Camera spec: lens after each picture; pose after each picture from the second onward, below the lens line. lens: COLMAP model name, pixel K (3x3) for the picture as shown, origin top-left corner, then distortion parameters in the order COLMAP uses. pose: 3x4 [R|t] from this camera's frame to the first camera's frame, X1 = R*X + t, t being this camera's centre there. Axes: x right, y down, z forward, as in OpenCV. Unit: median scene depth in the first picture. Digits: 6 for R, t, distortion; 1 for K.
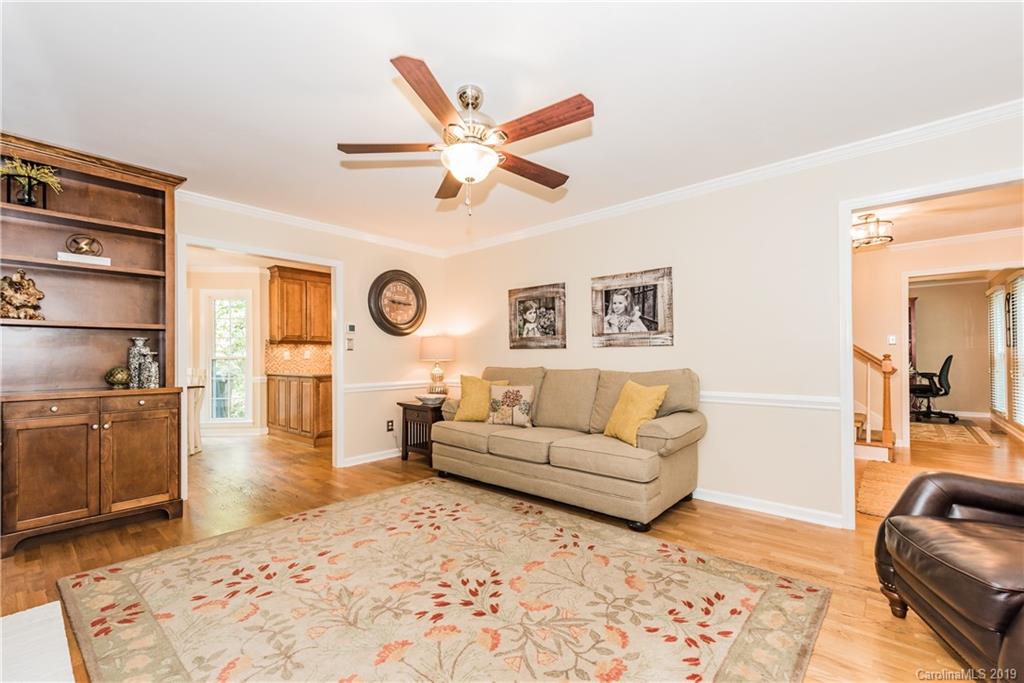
lens RADIAL K [[426.4, 0, 508.2], [0, 426.4, 355.1], [0, 0, 1]] dist [0.015389, 0.000048]
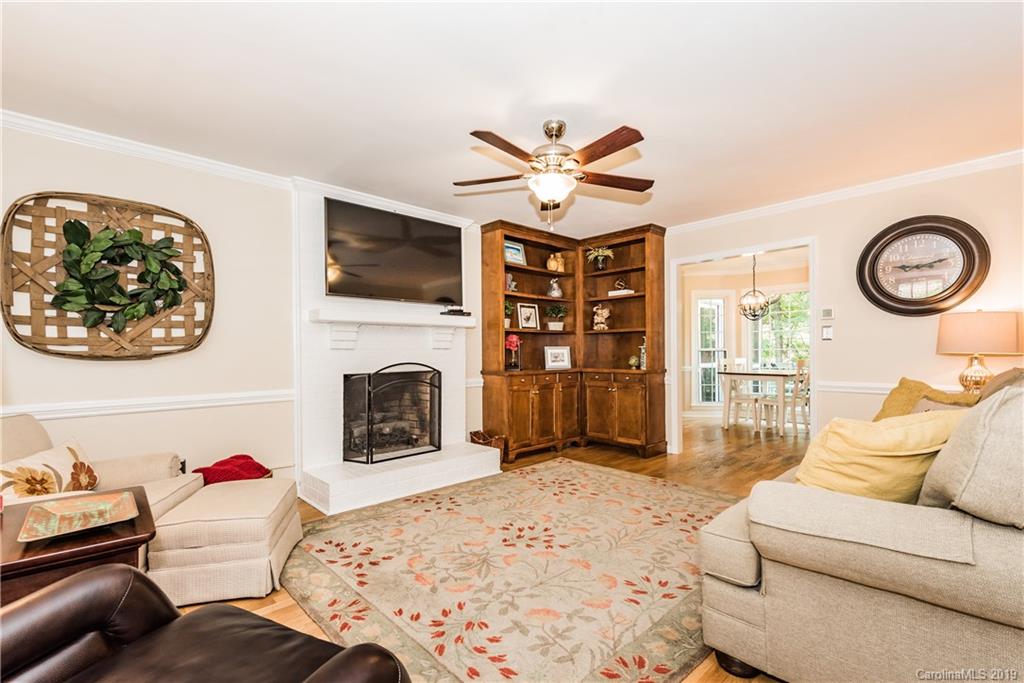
lens RADIAL K [[455.6, 0, 517.1], [0, 455.6, 351.1], [0, 0, 1]] dist [0.025197, 0.000402]
pose [[-0.077932, 0.004775, -0.996947, 1.156768], [0.011900, 0.999922, 0.003859, -0.001272], [0.996888, -0.011563, -0.077983, 0.975511]]
